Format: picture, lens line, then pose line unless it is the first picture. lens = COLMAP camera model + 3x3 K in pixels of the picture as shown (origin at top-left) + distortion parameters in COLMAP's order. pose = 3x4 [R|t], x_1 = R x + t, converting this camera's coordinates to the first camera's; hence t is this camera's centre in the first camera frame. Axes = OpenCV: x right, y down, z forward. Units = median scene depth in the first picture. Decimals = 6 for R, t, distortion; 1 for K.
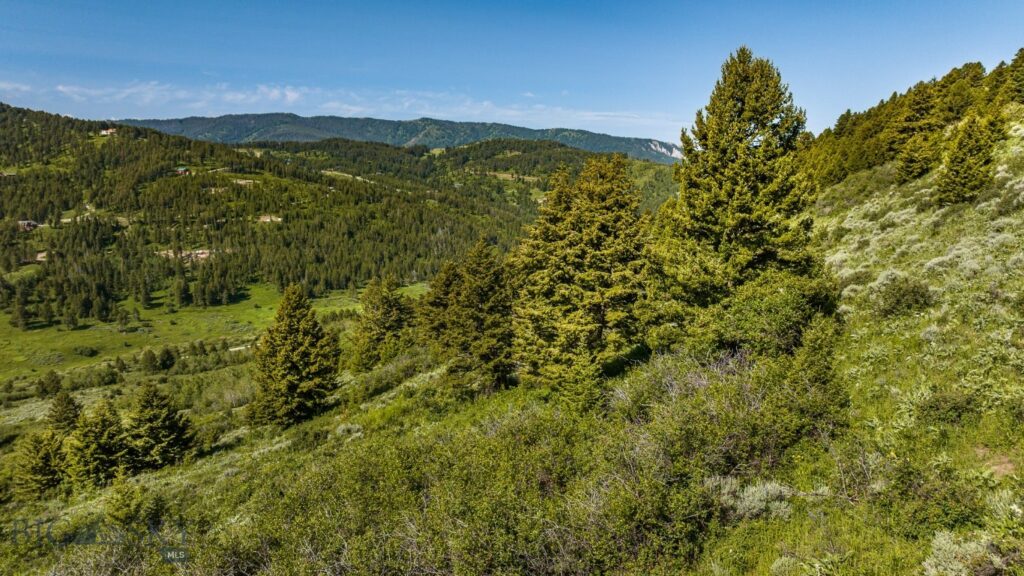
lens RADIAL K [[717.5, 0, 508.9], [0, 717.5, 286.1], [0, 0, 1]] dist [-0.037019, 0.034540]
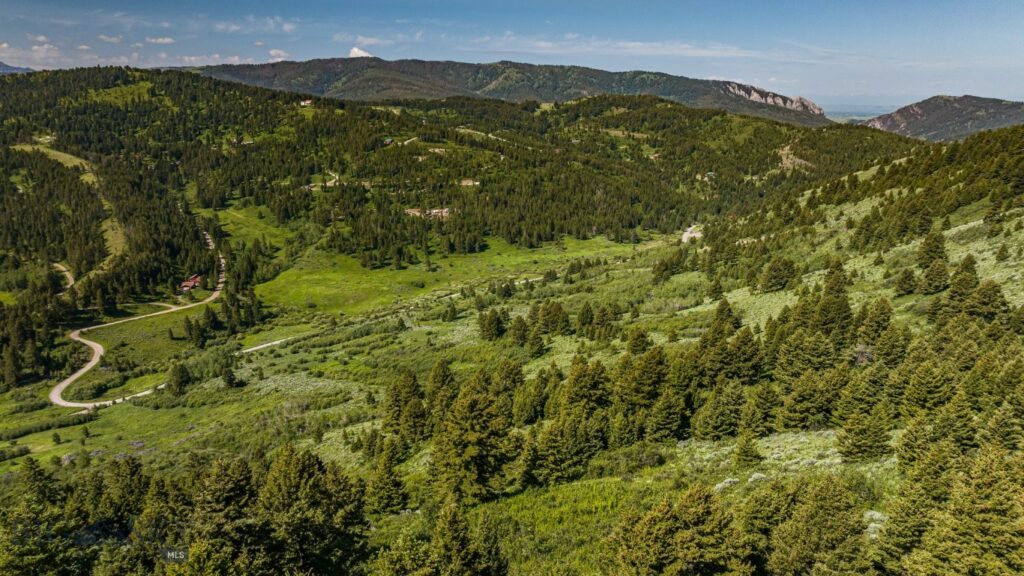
lens RADIAL K [[717.5, 0, 510.8], [0, 717.5, 298.0], [0, 0, 1]] dist [-0.037019, 0.034540]
pose [[0.996952, 0.019120, -0.075633, -0.077770], [-0.011315, 0.994688, 0.102315, -0.010244], [0.077187, -0.101148, 0.991873, -0.135487]]
